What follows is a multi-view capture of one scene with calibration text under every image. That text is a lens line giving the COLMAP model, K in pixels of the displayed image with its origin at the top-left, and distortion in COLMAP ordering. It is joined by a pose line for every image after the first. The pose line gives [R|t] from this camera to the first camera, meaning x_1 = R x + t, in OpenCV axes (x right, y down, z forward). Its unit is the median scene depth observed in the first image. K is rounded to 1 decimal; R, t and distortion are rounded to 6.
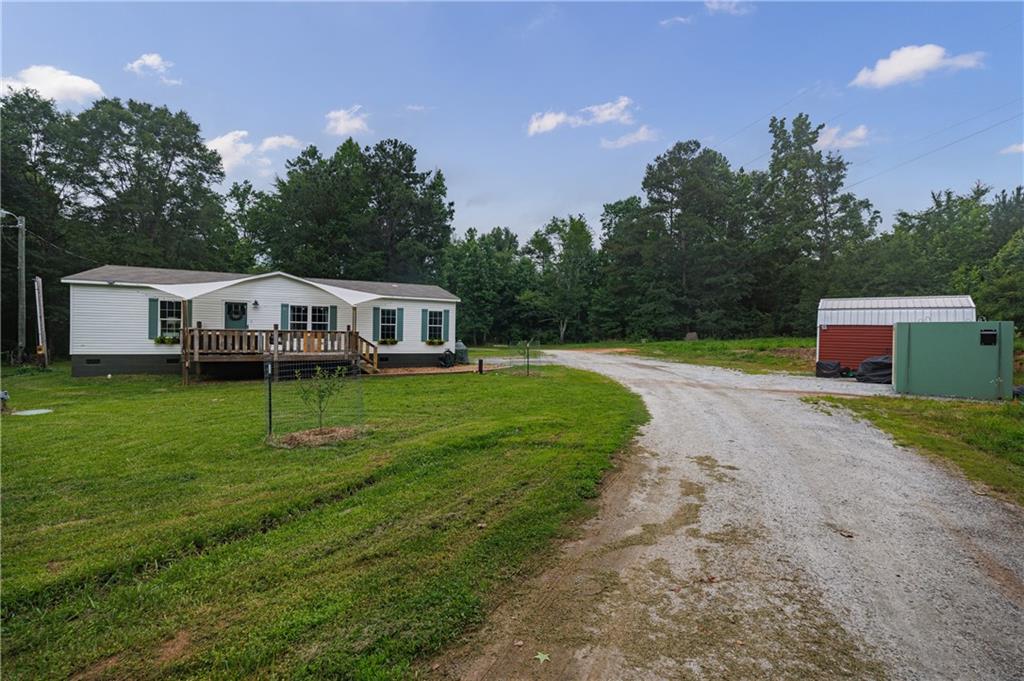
lens RADIAL K [[453.6, 0, 511.8], [0, 453.6, 337.8], [0, 0, 1]] dist [-0.002759, -0.000660]
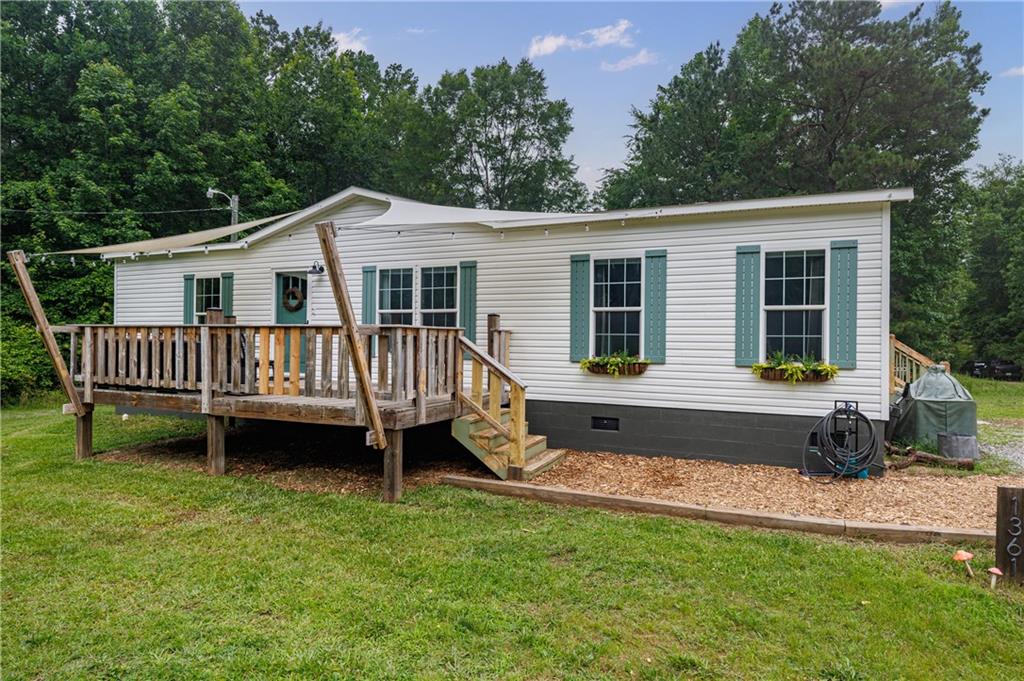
lens RADIAL K [[571.3, 0, 512.0], [0, 571.3, 340.5], [0, 0, 1]] dist [0.005328, -0.001248]
pose [[0.656248, -0.012940, -0.754434, -0.028085], [-0.011271, 0.999573, -0.026949, 0.002804], [0.754461, 0.026189, 0.655822, 0.664090]]
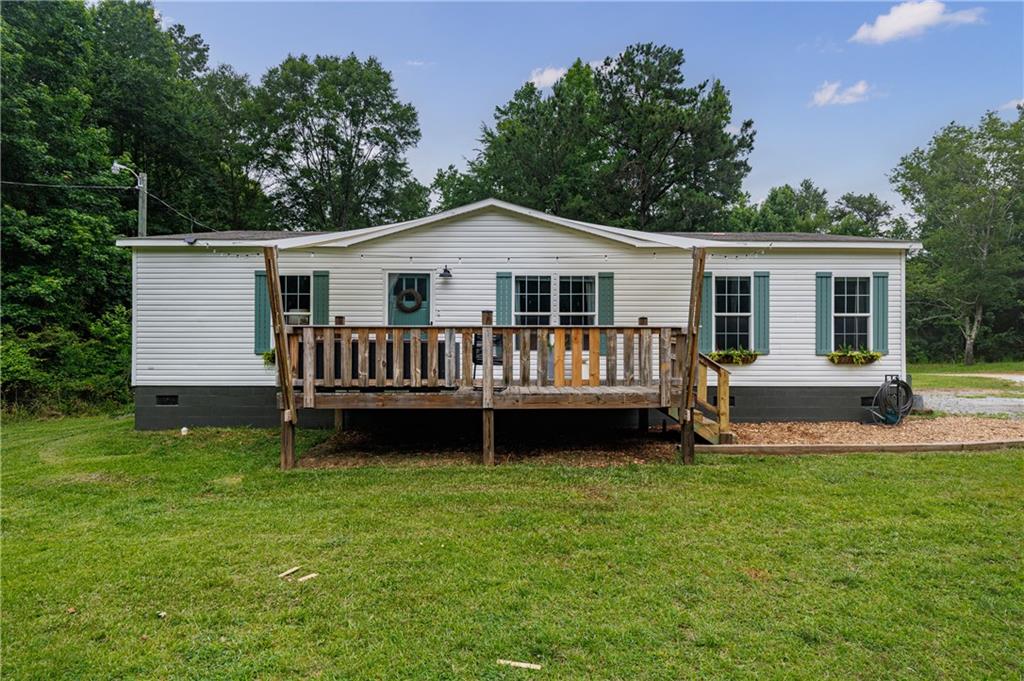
lens RADIAL K [[571.3, 0, 512.0], [0, 571.3, 340.5], [0, 0, 1]] dist [0.005328, -0.001248]
pose [[0.908198, -0.021663, -0.417979, -0.227658], [0.010433, 0.999521, -0.029134, 0.006585], [0.418410, 0.022099, 0.907989, 0.433733]]
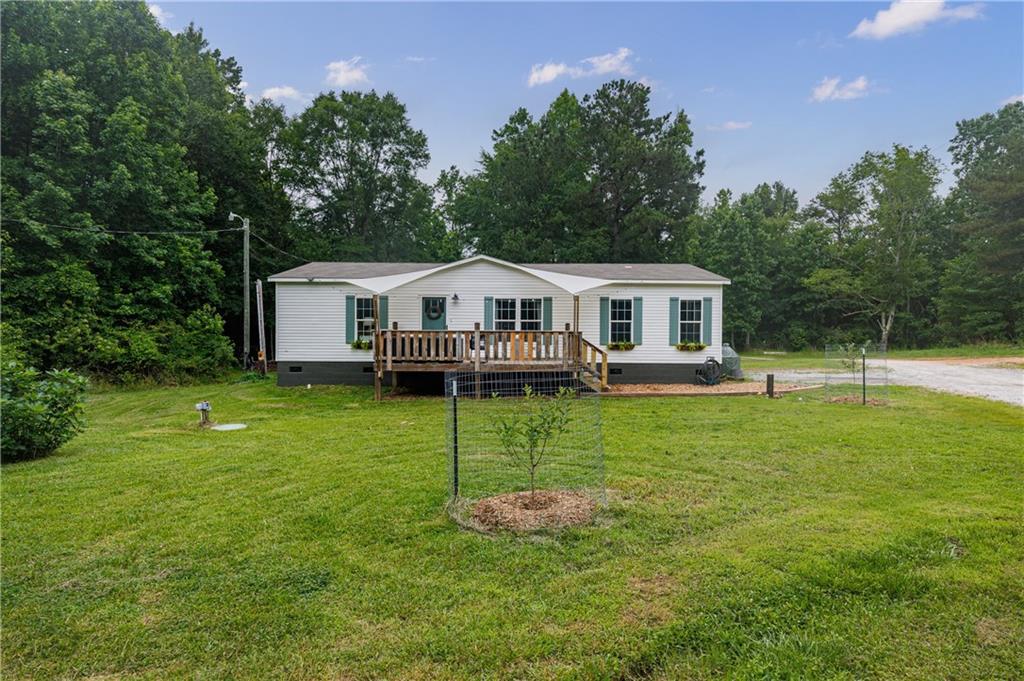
lens RADIAL K [[572.0, 0, 505.4], [0, 572.0, 337.4], [0, 0, 1]] dist [0.014015, -0.000276]
pose [[0.902281, -0.009960, -0.431033, -0.050778], [0.006149, 0.999929, -0.010234, 0.003079], [0.431104, 0.006583, 0.902278, 0.121069]]
